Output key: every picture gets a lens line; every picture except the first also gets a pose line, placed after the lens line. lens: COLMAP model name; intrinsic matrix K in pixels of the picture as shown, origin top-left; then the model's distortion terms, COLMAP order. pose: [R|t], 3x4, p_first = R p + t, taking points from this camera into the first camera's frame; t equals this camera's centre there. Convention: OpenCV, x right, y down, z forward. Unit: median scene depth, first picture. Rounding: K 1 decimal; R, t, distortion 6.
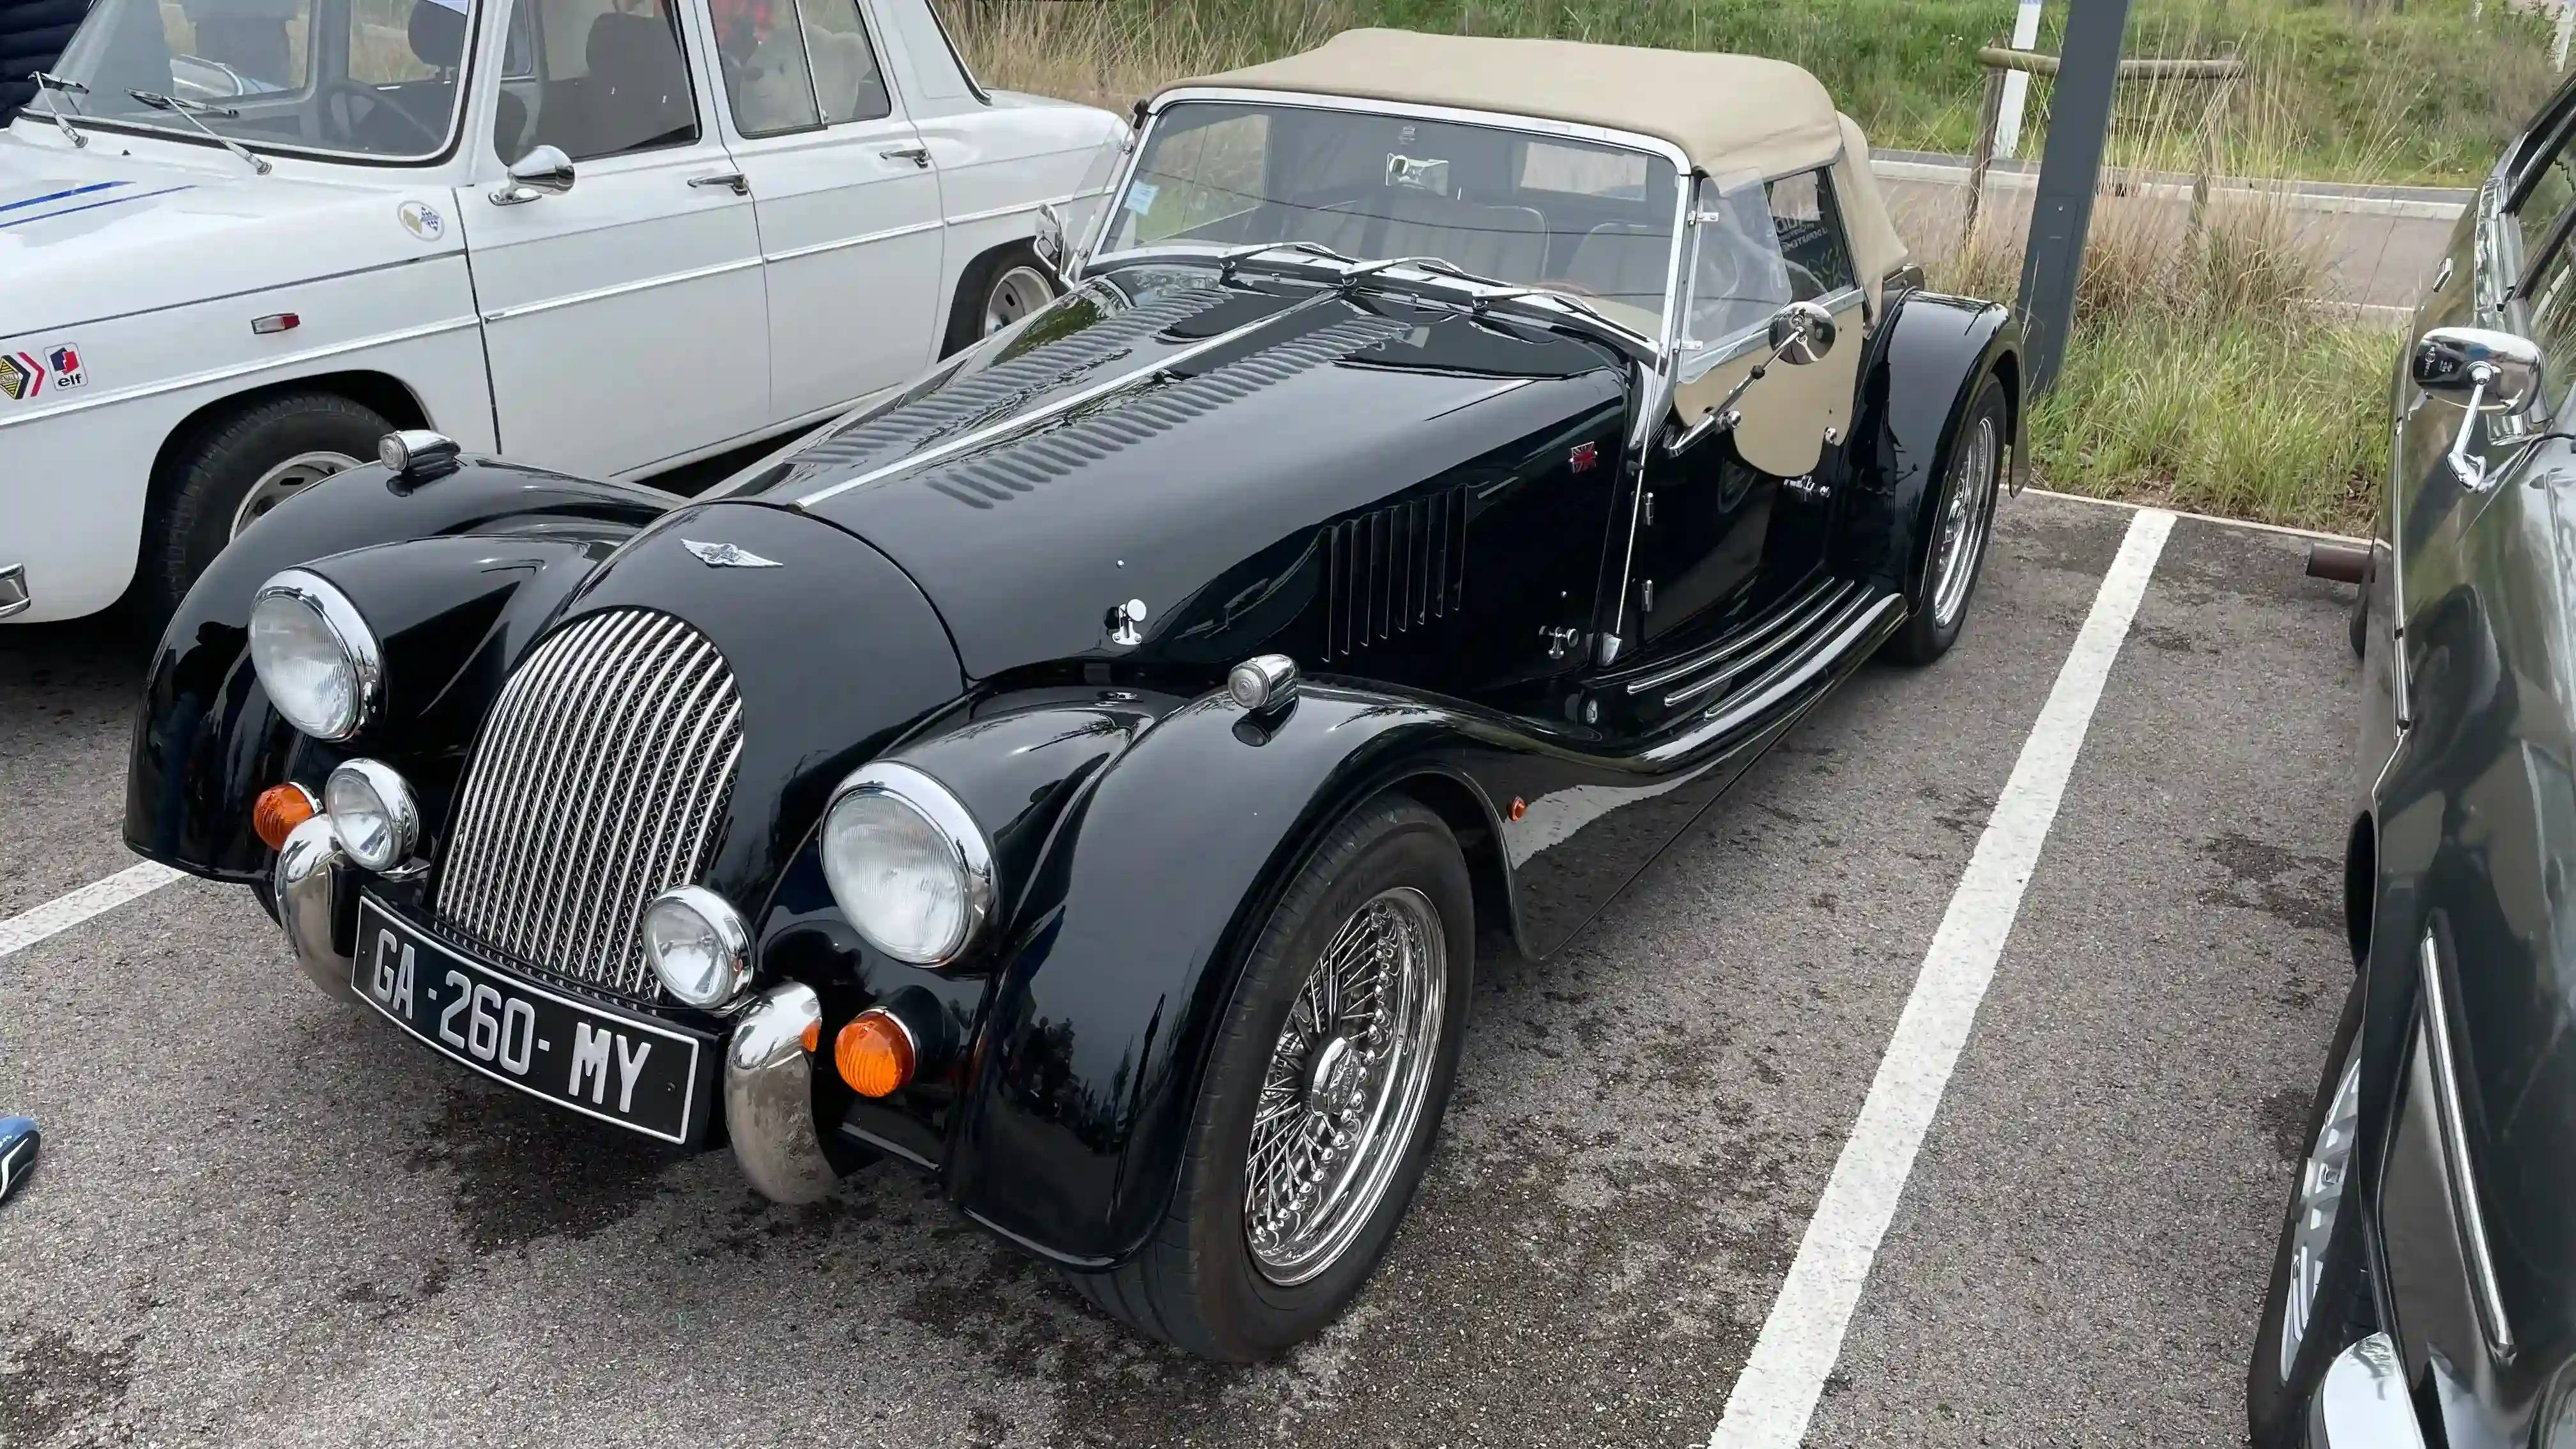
lens RADIAL K [[2026.6, 0, 1293.4], [0, 2026.6, 713.3], [0, 0, 1]] dist [-0.015214, -0.006236]
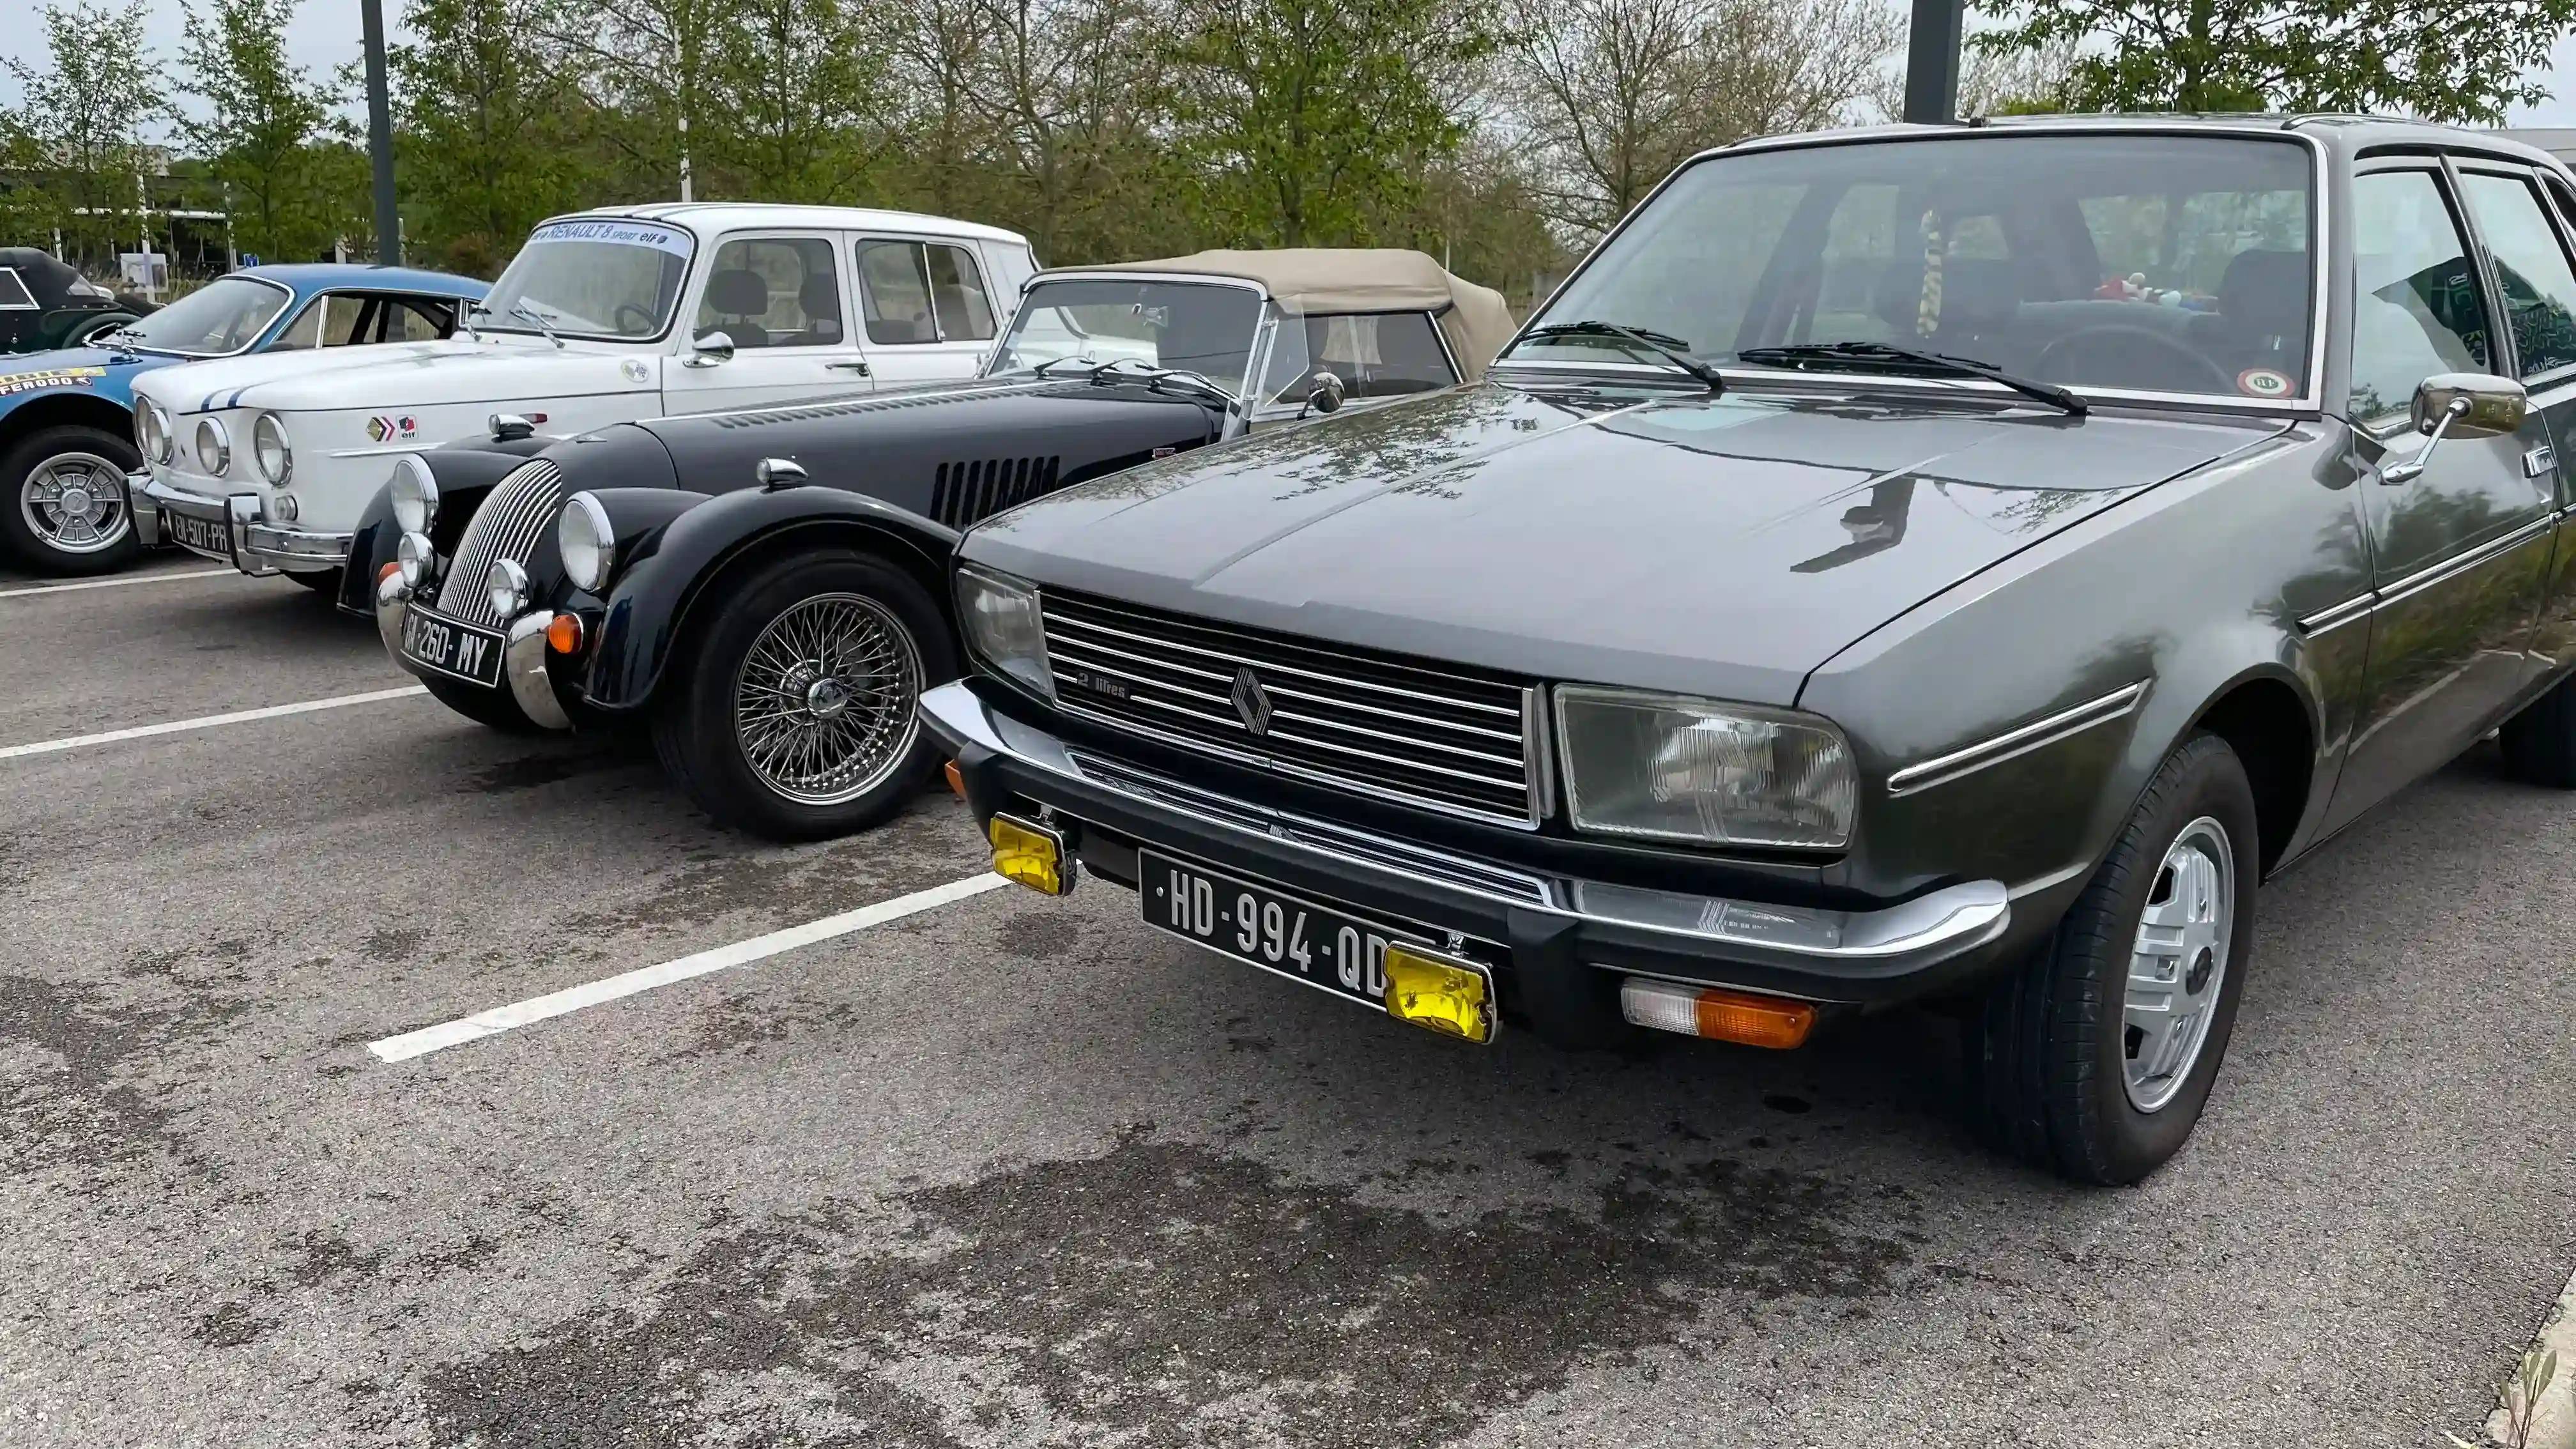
lens RADIAL K [[2026.6, 0, 1283.0], [0, 2026.6, 732.4], [0, 0, 1]] dist [-0.015214, -0.006236]
pose [[0.962417, 0.031544, -0.269738, 0.646501], [-0.077225, 0.984016, -0.160463, 0.328791], [0.260365, 0.175263, 0.949470, -0.468598]]
